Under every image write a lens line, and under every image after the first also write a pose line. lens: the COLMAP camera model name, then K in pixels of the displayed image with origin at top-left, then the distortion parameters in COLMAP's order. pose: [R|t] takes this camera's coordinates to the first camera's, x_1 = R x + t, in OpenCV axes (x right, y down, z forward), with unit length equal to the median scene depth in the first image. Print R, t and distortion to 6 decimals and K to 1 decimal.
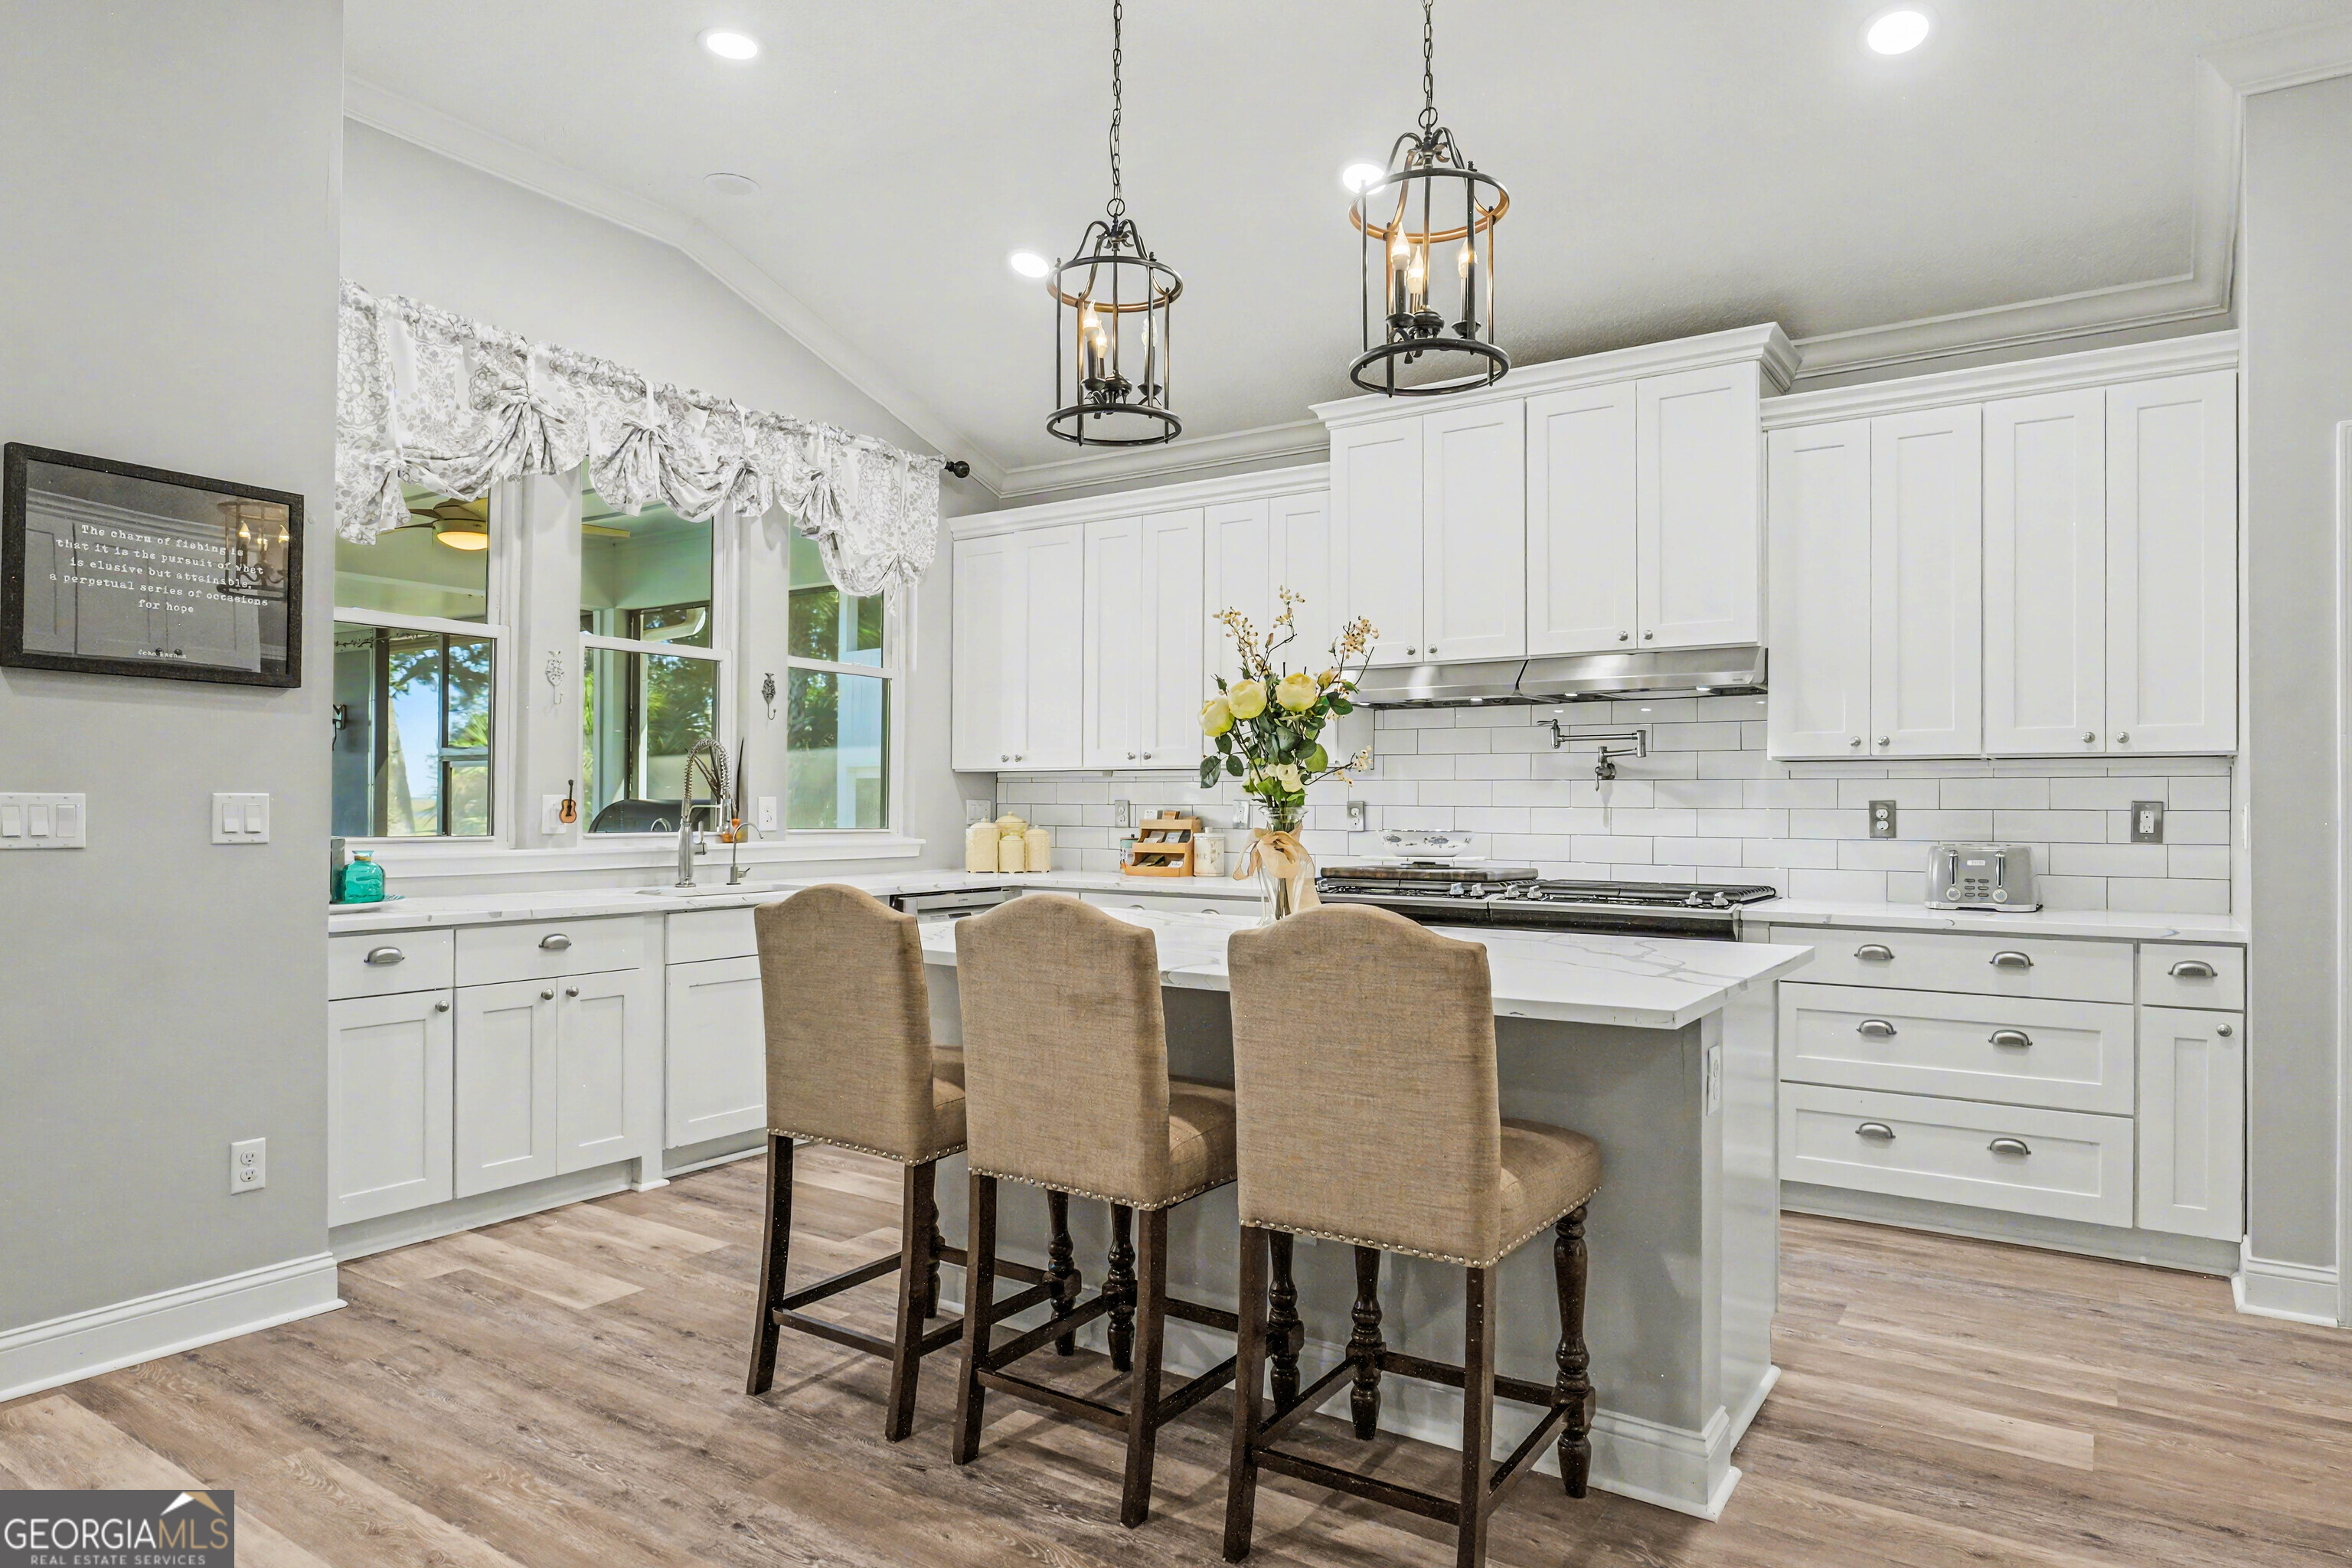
lens RADIAL K [[1383.7, 0, 1165.5], [0, 1383.7, 798.0], [0, 0, 1]] dist [-0.026465, 0.015206]
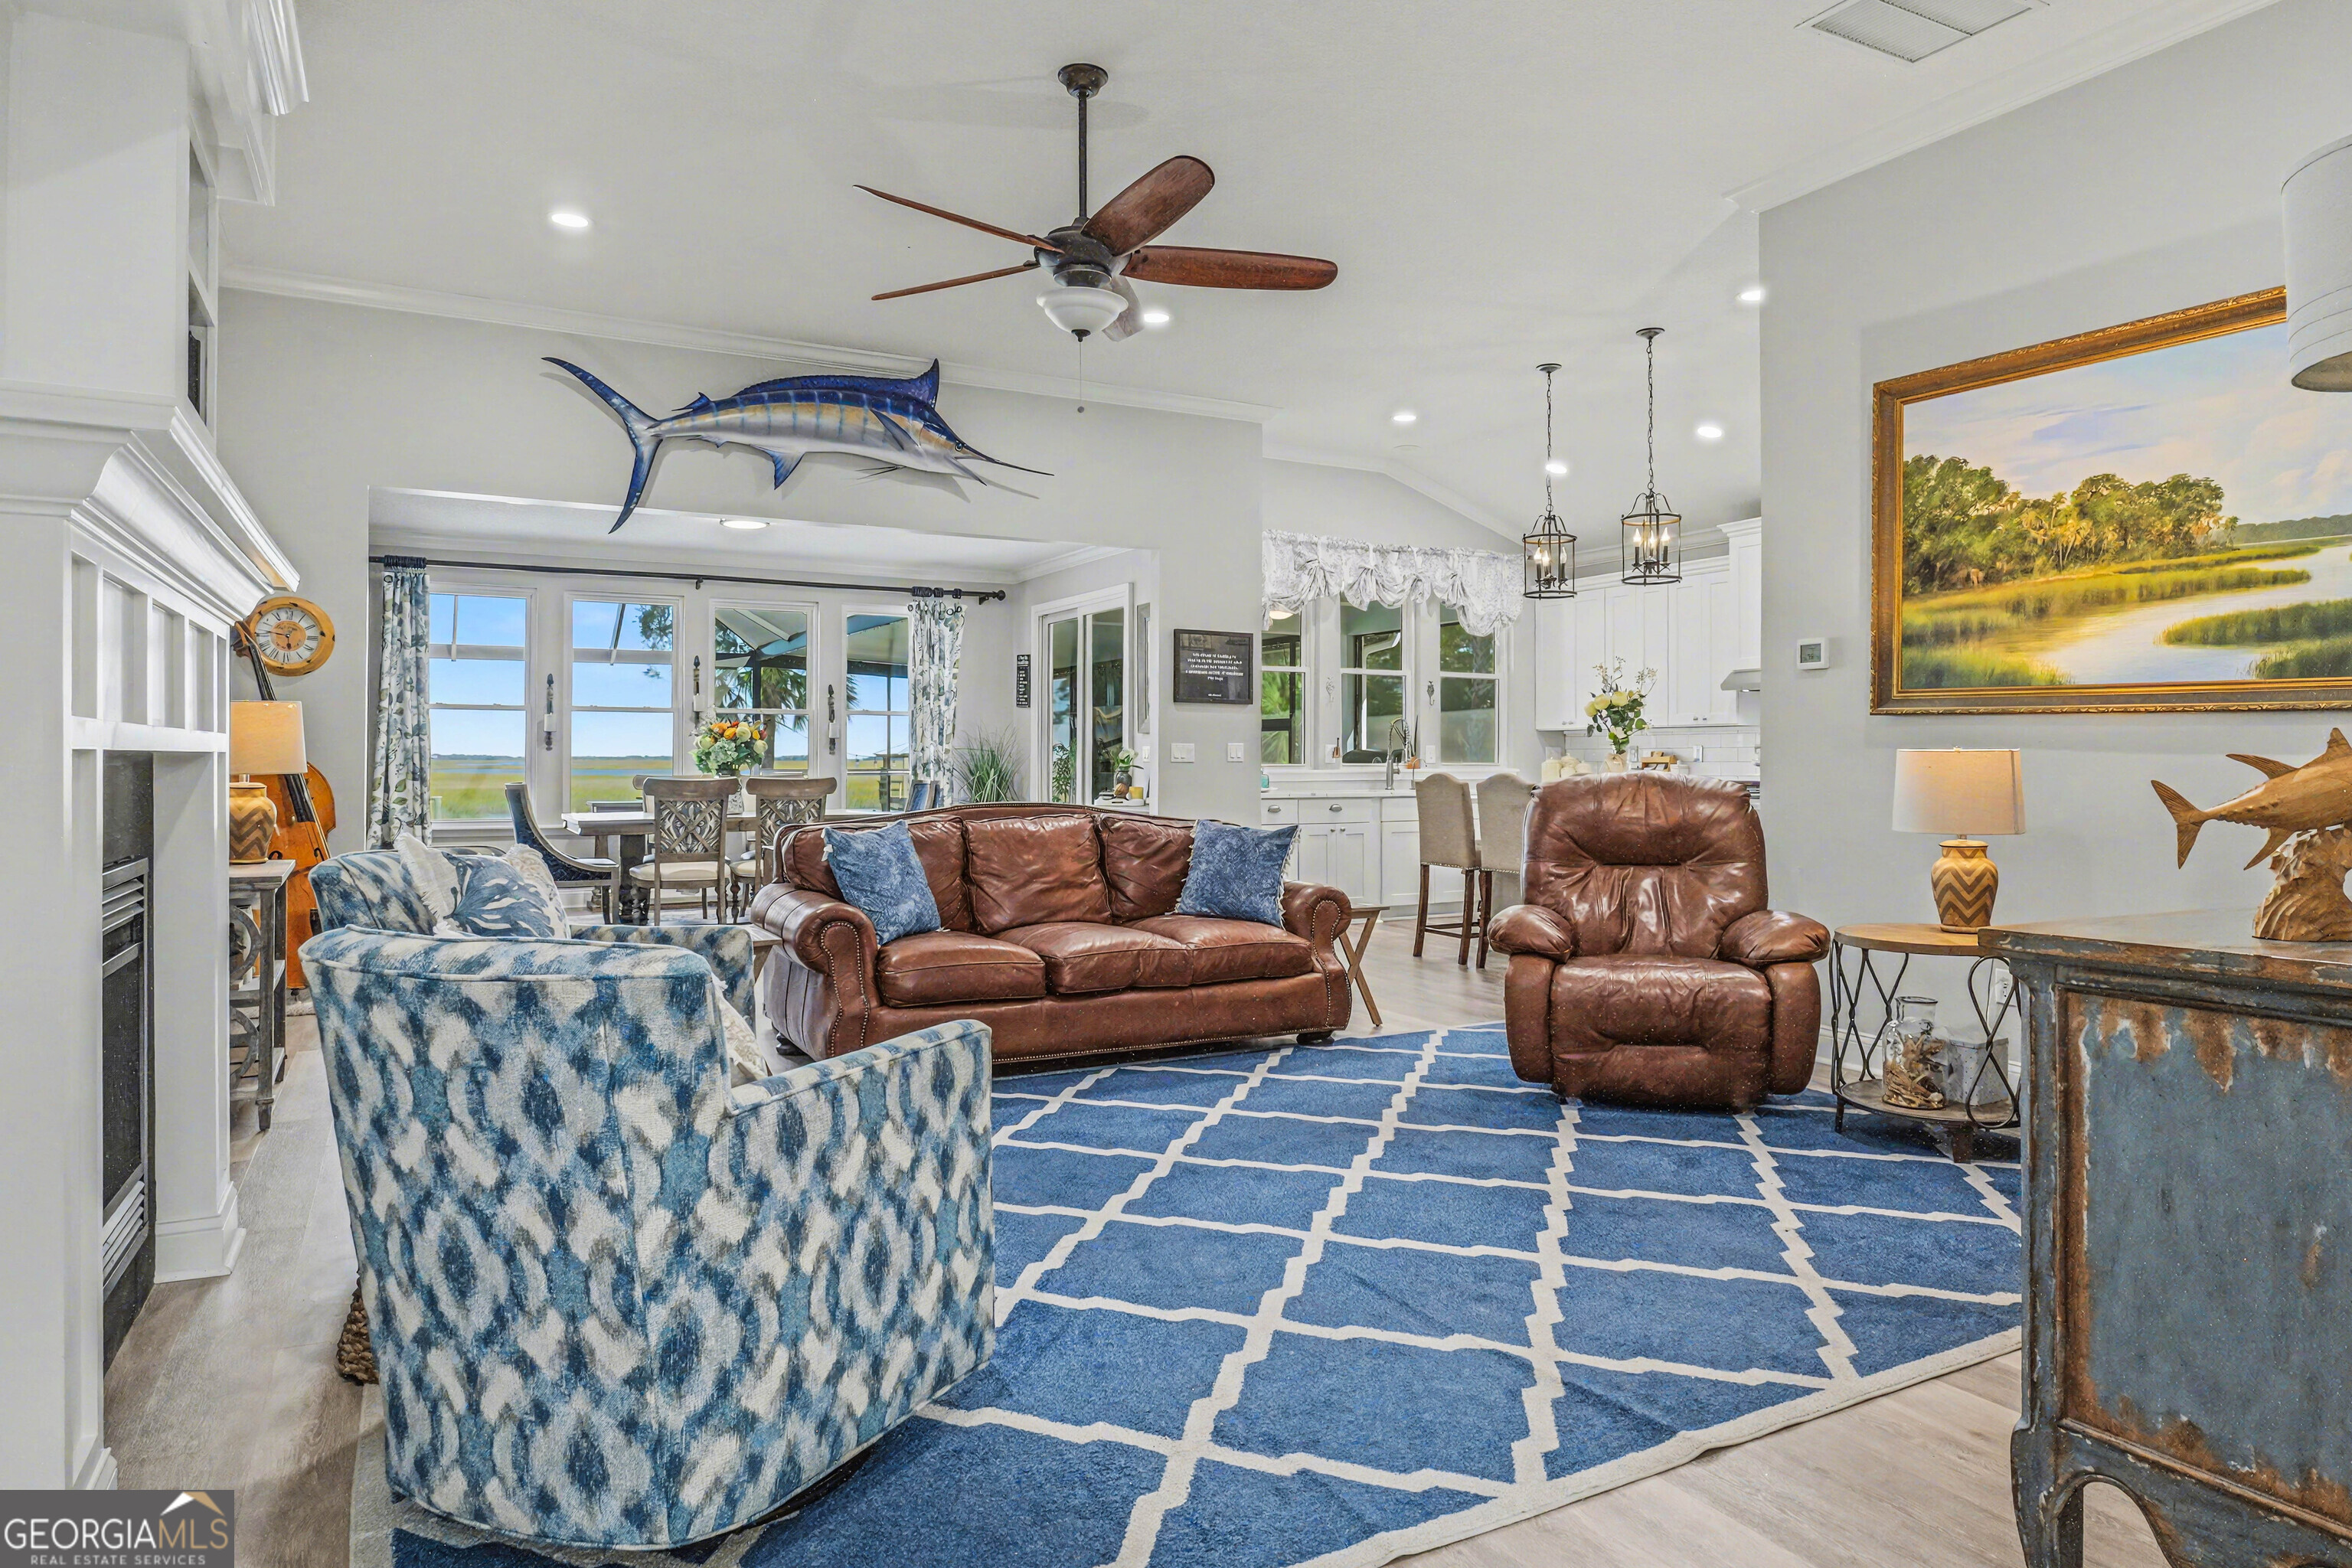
lens RADIAL K [[1383.7, 0, 1169.9], [0, 1383.7, 743.0], [0, 0, 1]] dist [-0.026465, 0.015206]
pose [[0.882456, -0.010086, -0.470288, 0.340101], [0.005183, 0.999918, -0.011719, 0.018510], [0.470367, 0.007904, 0.882435, -0.993582]]
